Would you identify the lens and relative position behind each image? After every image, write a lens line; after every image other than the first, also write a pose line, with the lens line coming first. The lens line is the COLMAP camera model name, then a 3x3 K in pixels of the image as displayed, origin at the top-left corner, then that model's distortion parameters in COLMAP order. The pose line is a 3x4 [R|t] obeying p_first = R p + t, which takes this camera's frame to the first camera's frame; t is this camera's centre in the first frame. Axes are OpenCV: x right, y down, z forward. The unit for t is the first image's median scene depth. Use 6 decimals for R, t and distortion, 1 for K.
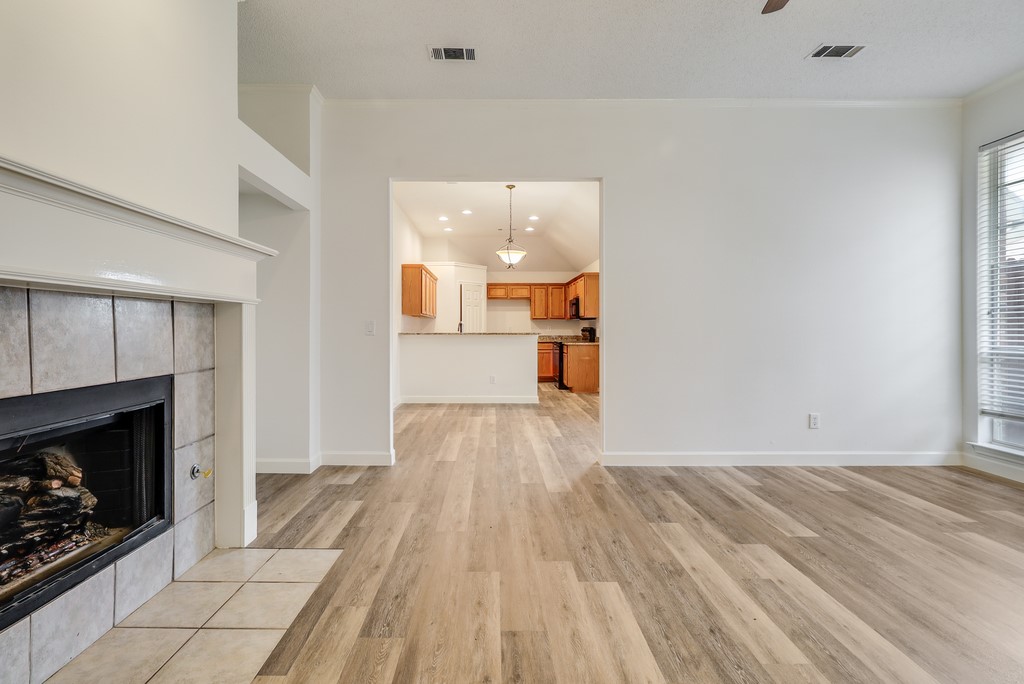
lens RADIAL K [[482.3, 0, 489.9], [0, 482.3, 330.6], [0, 0, 1]] dist [-0.001397, 0.001059]
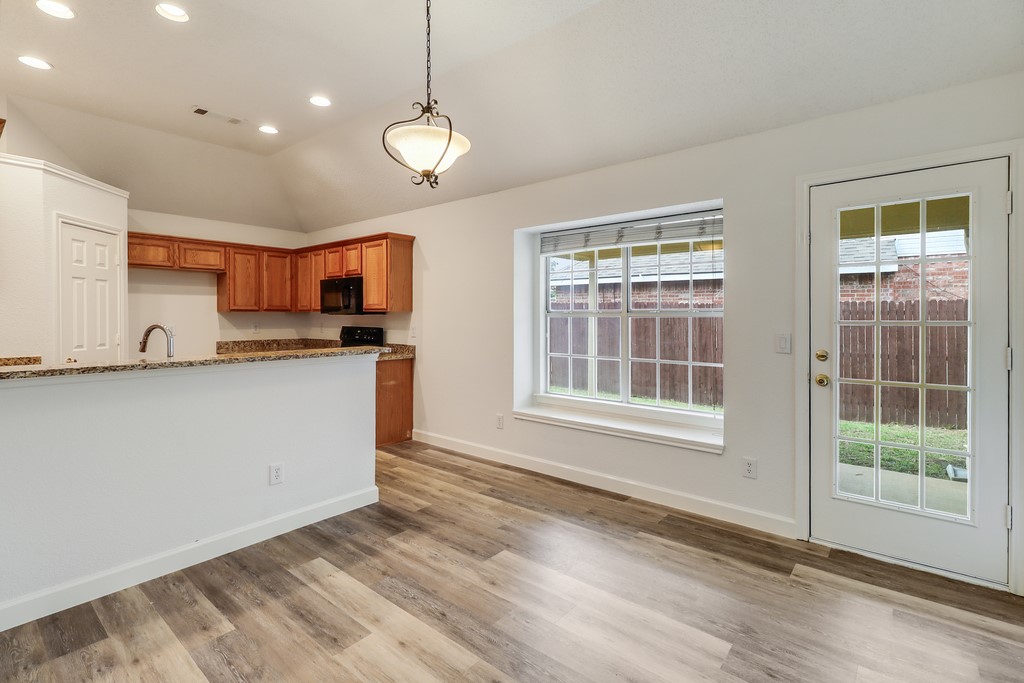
lens RADIAL K [[482.3, 0, 507.3], [0, 482.3, 305.9], [0, 0, 1]] dist [-0.001397, 0.001059]
pose [[0.636511, 0.019023, 0.771033, -0.351391], [0.001837, 0.999656, -0.026181, -0.044104], [-0.771266, 0.018081, 0.636256, 1.244781]]
